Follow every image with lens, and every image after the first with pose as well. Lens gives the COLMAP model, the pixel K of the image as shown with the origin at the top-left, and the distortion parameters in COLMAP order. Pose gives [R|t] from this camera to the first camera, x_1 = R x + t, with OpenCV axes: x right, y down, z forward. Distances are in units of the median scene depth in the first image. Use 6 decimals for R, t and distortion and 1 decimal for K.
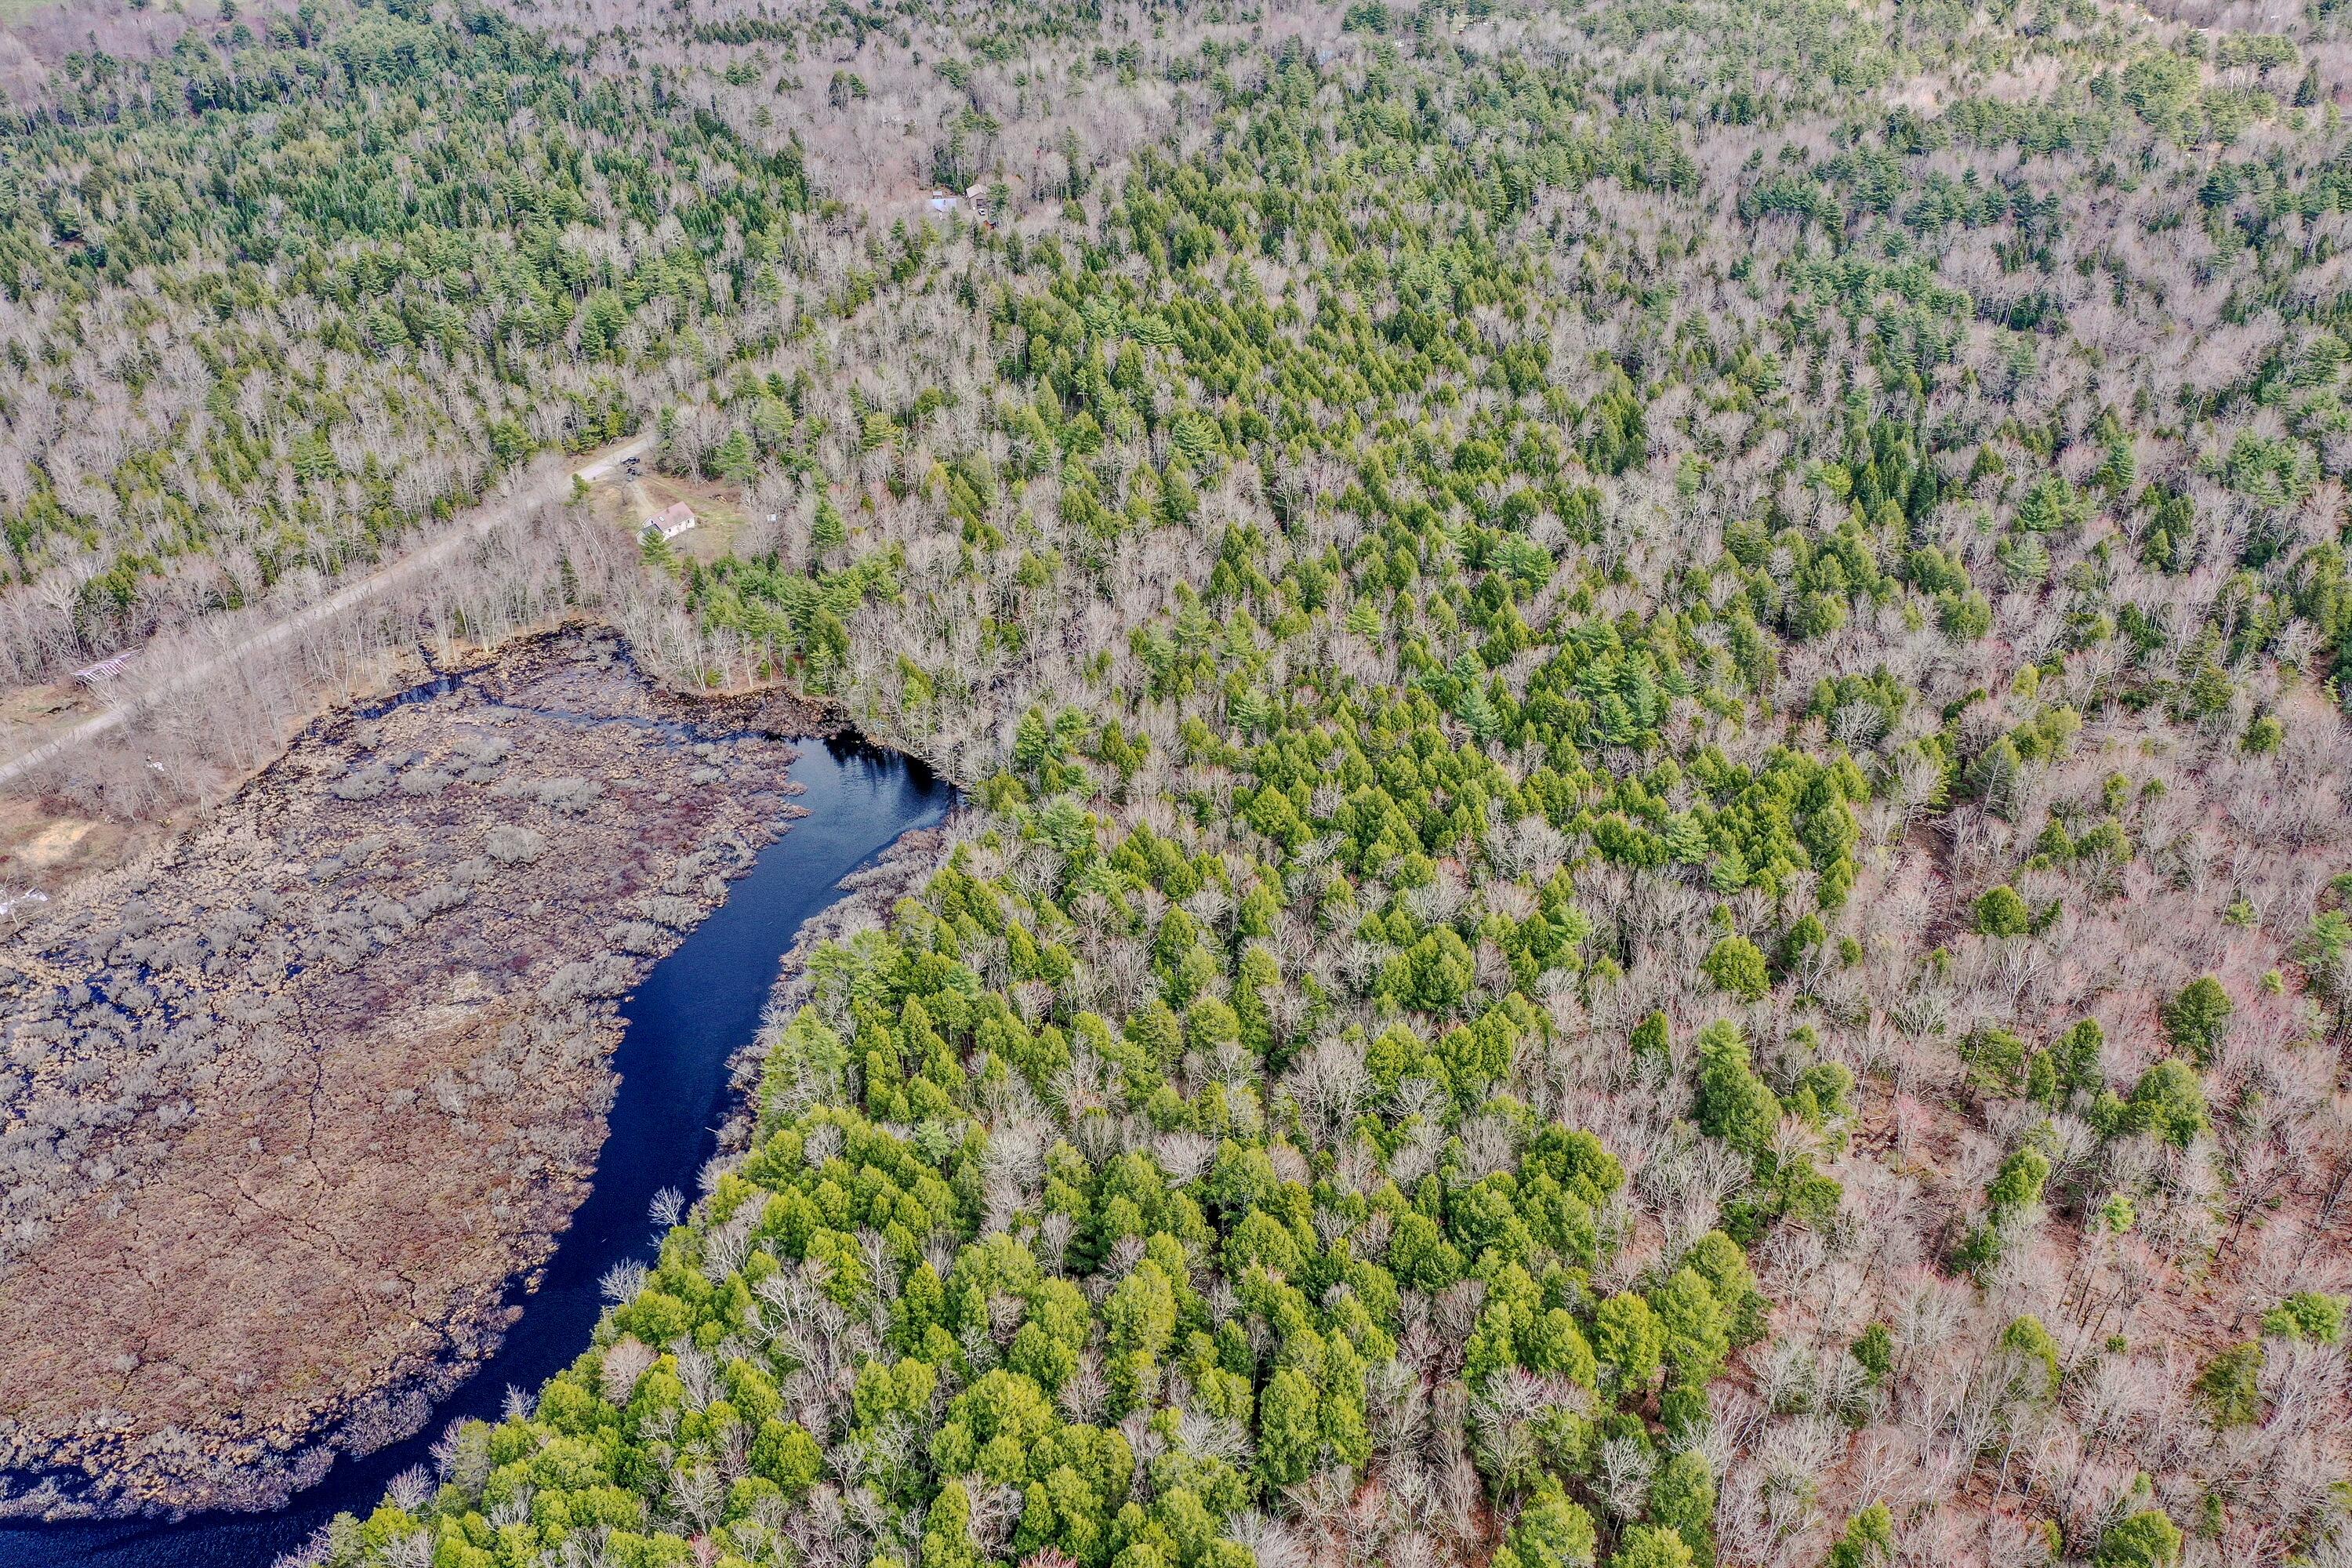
lens RADIAL K [[1846.8, 0, 1176.0], [0, 1846.8, 784.0], [0, 0, 1]] dist [0.004287, 0.001612]
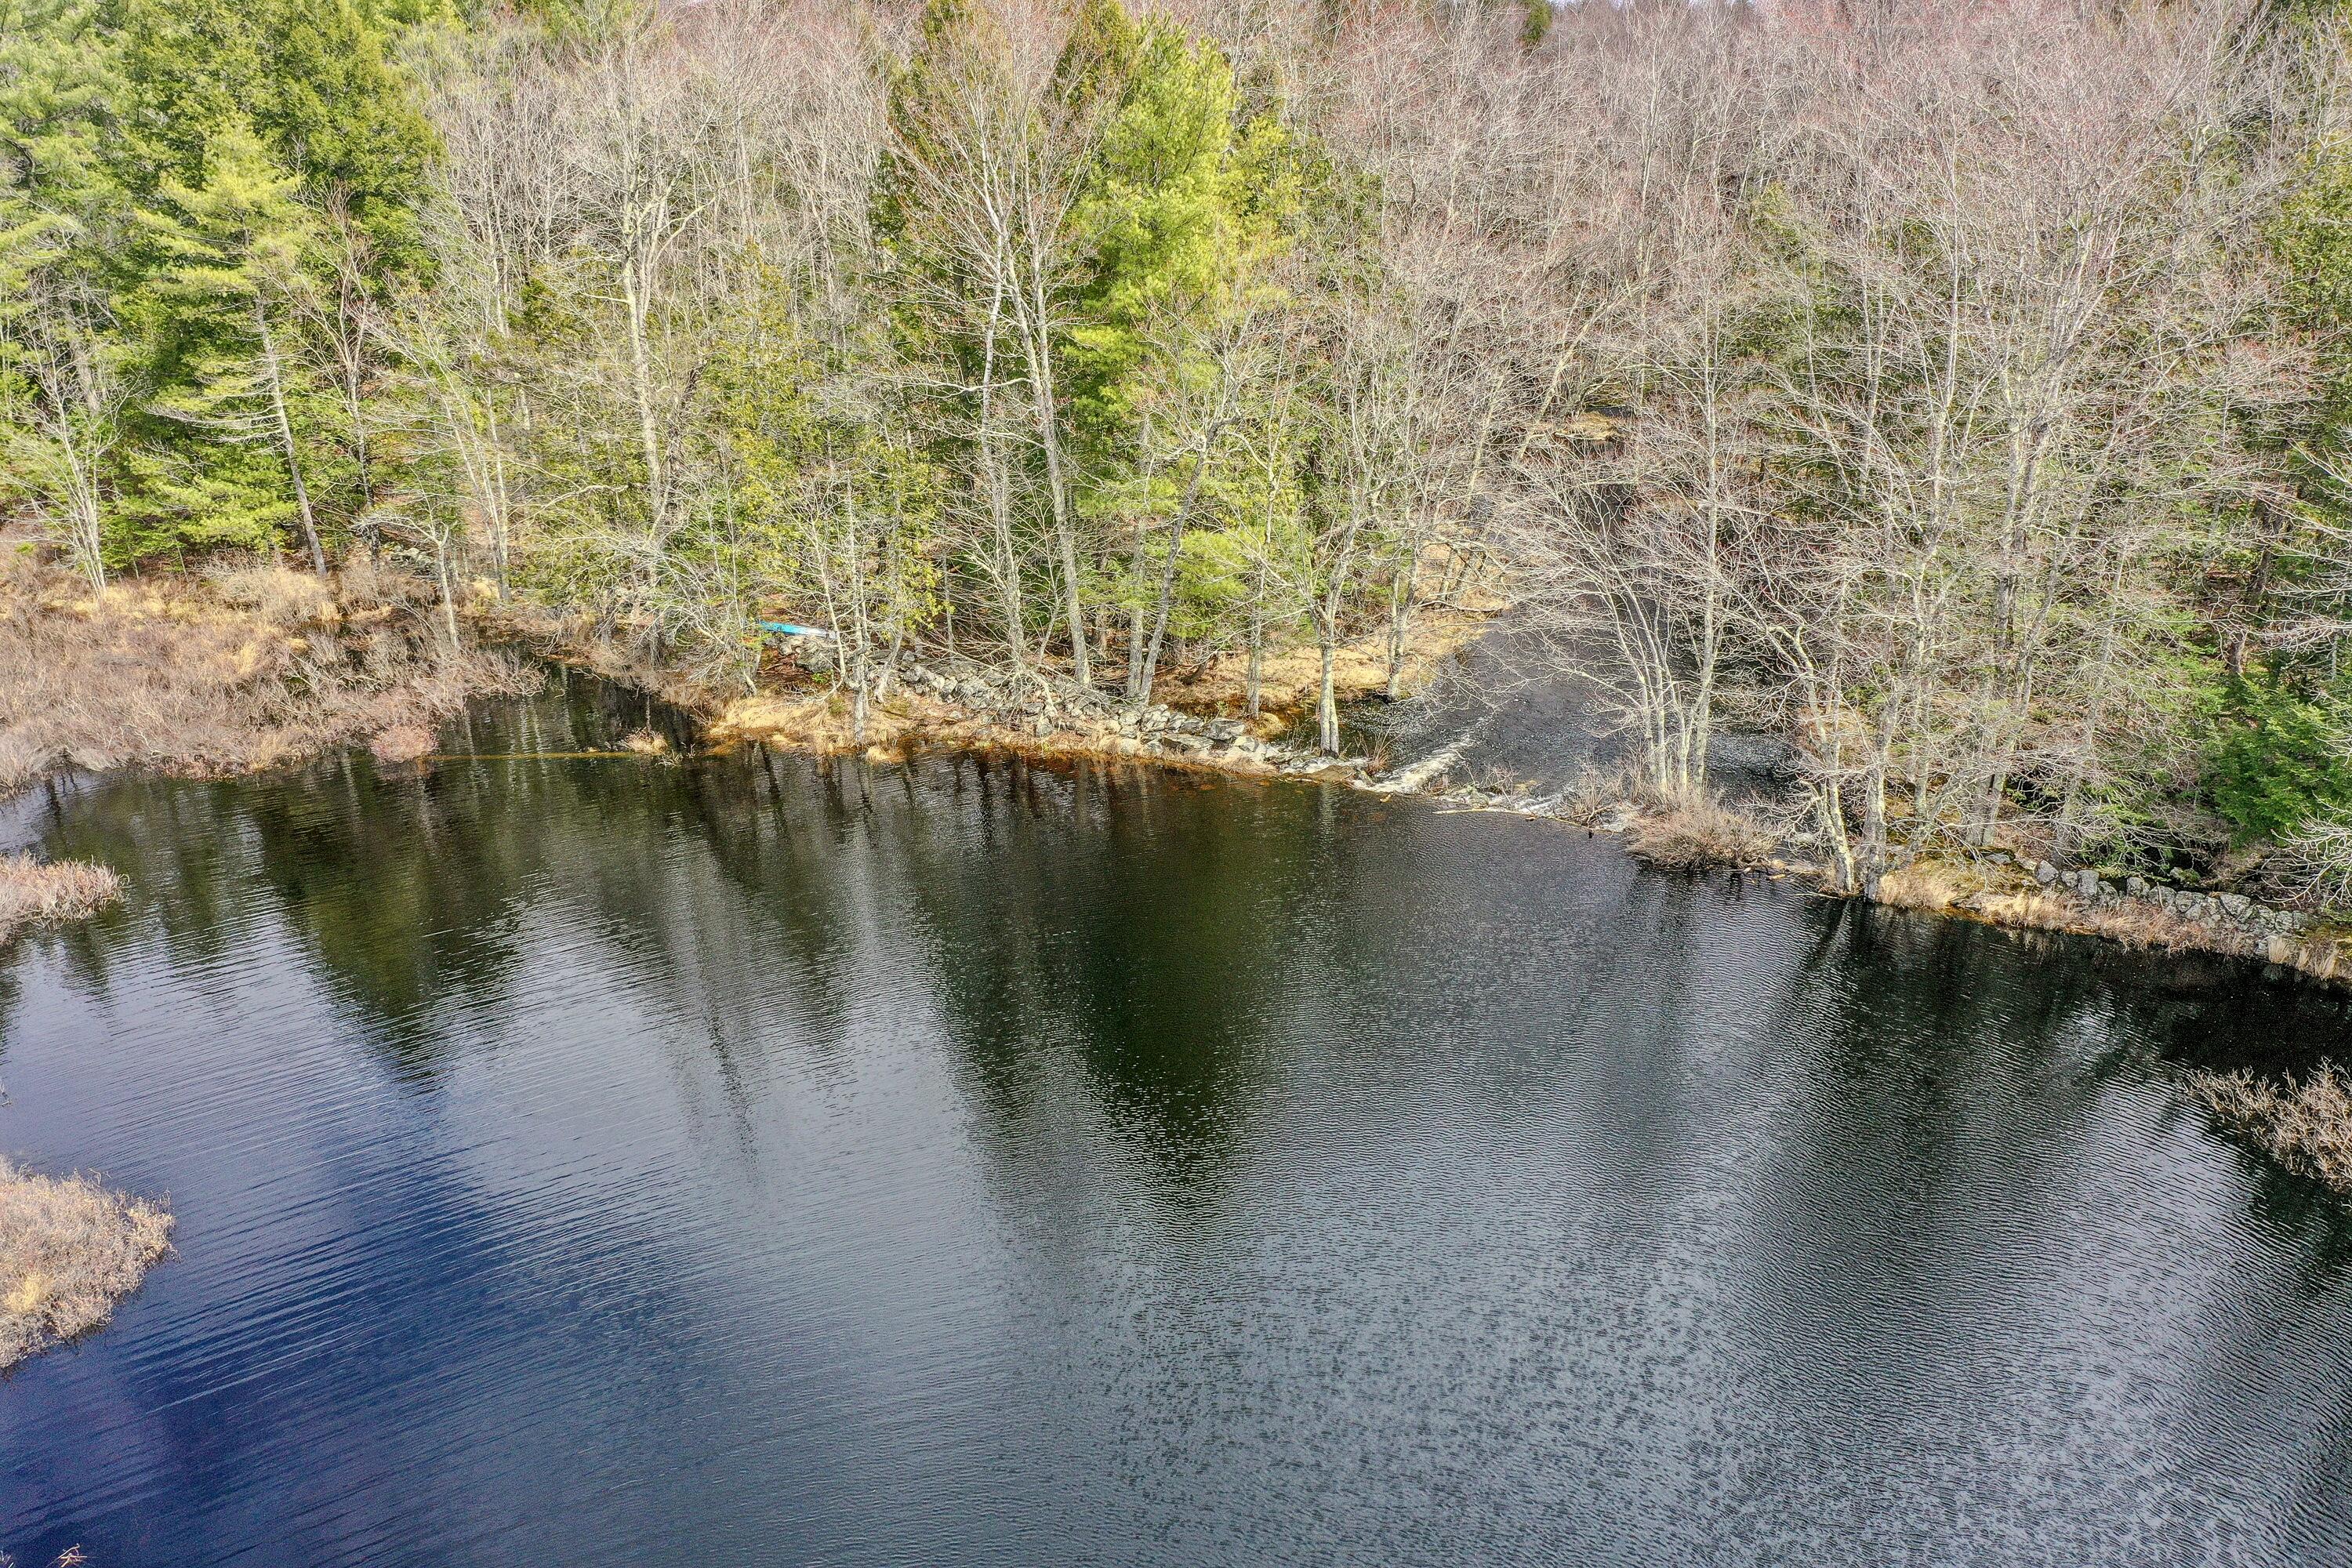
lens RADIAL K [[1844.0, 0, 1176.6], [0, 1844.0, 802.9], [0, 0, 1]] dist [0.004020, 0.003540]
pose [[0.960793, -0.121687, 0.249138, -0.148810], [0.160668, 0.976655, -0.142582, 0.001119], [-0.225972, 0.177021, 0.957915, 0.781693]]
